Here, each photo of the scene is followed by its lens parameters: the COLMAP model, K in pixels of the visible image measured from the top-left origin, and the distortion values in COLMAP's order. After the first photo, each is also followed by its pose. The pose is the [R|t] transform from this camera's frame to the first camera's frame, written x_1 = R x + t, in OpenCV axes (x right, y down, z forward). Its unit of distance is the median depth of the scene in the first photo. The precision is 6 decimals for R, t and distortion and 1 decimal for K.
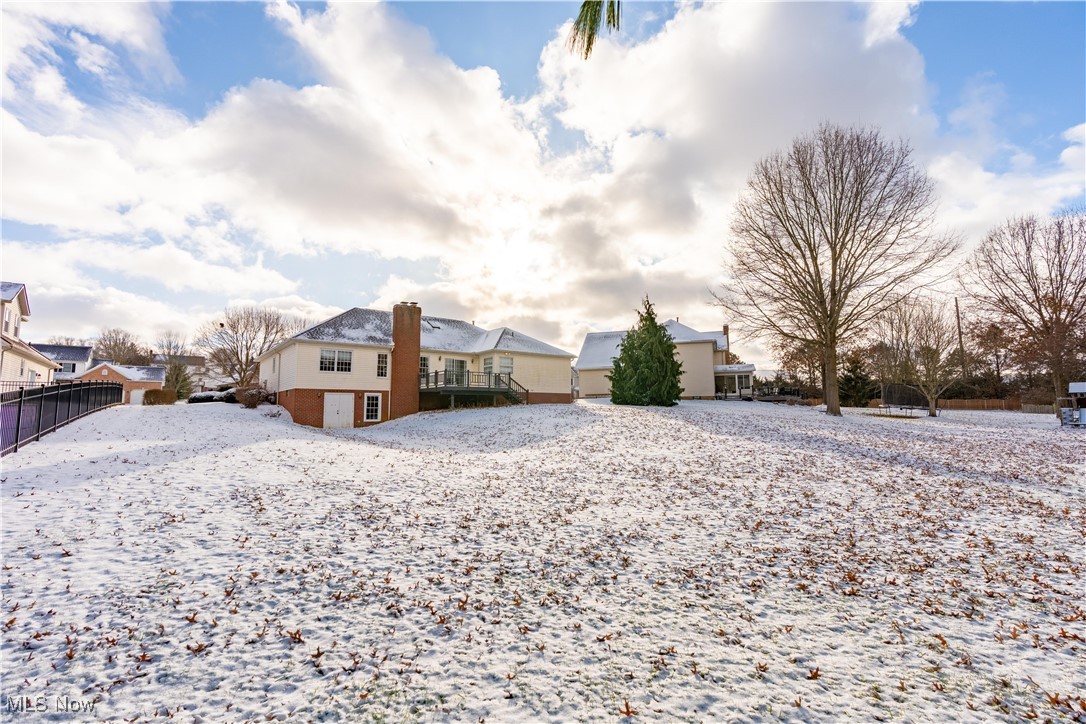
lens RADIAL K [[482.4, 0, 543.3], [0, 482.4, 365.0], [0, 0, 1]] dist [-0.003540, -0.000179]
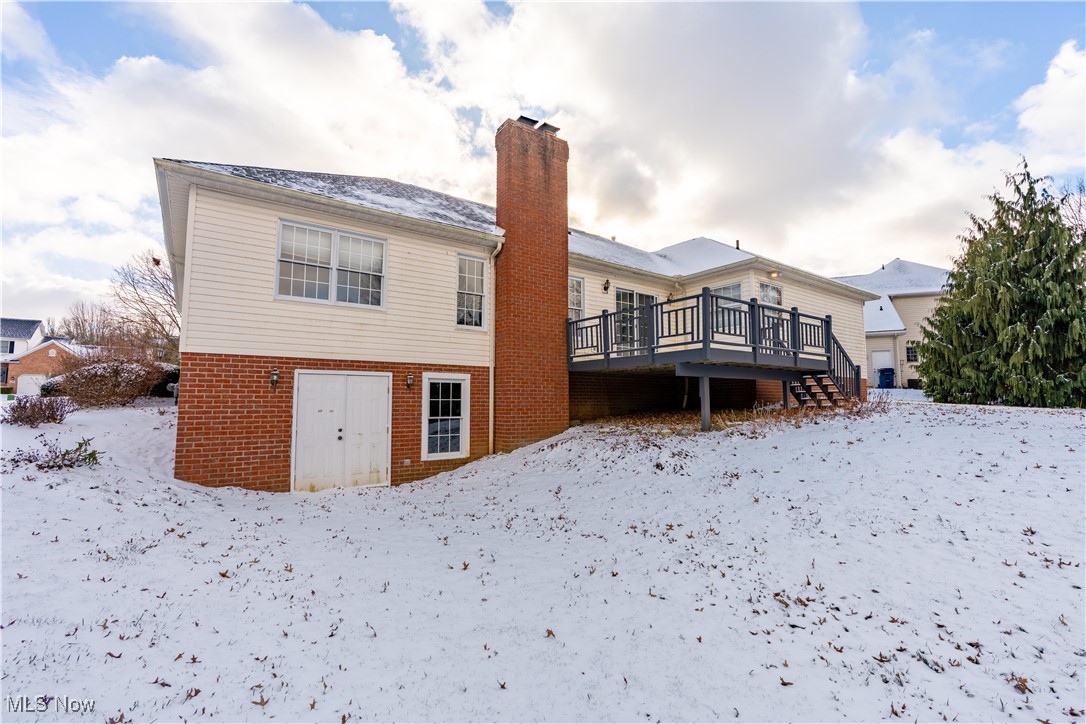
lens RADIAL K [[482.4, 0, 544.2], [0, 482.4, 356.5], [0, 0, 1]] dist [-0.003540, -0.000179]
pose [[0.999332, -0.001086, -0.036541, -0.272399], [0.001249, 0.999989, 0.004456, 0.045119], [0.036535, -0.004499, 0.999322, 0.666510]]
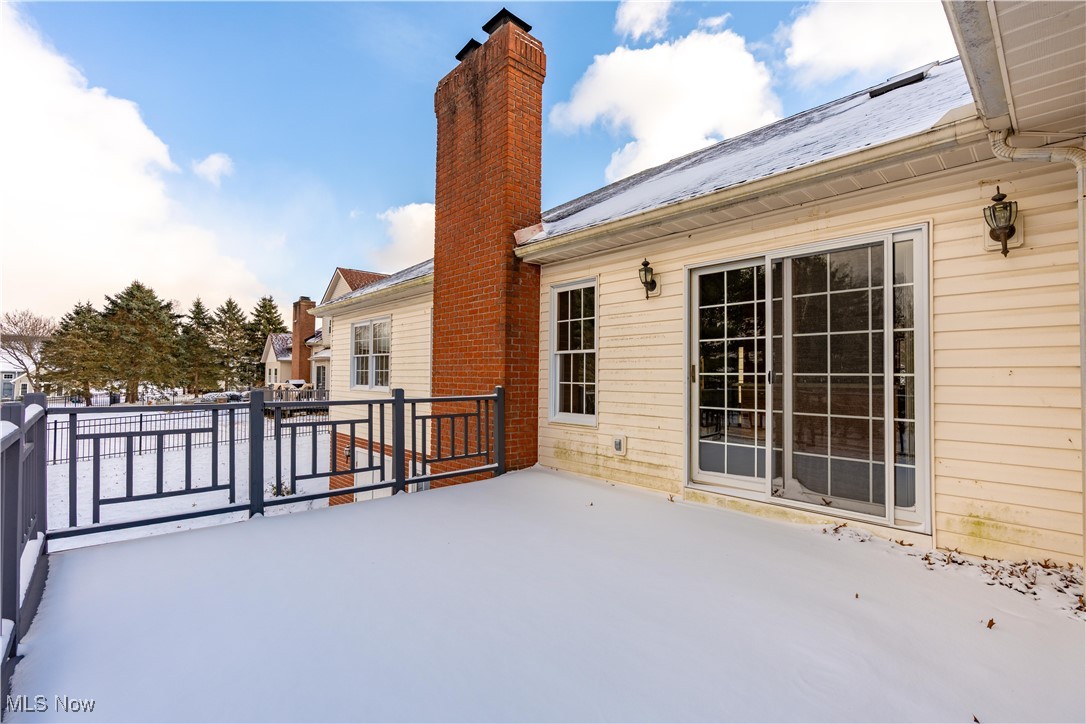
lens RADIAL K [[482.4, 0, 543.3], [0, 482.4, 366.2], [0, 0, 1]] dist [-0.003540, -0.000179]
pose [[0.069164, -0.012117, -0.997532, -0.077168], [0.089542, 0.995966, -0.005890, 0.011517], [0.993579, -0.088914, 0.069970, 1.047441]]
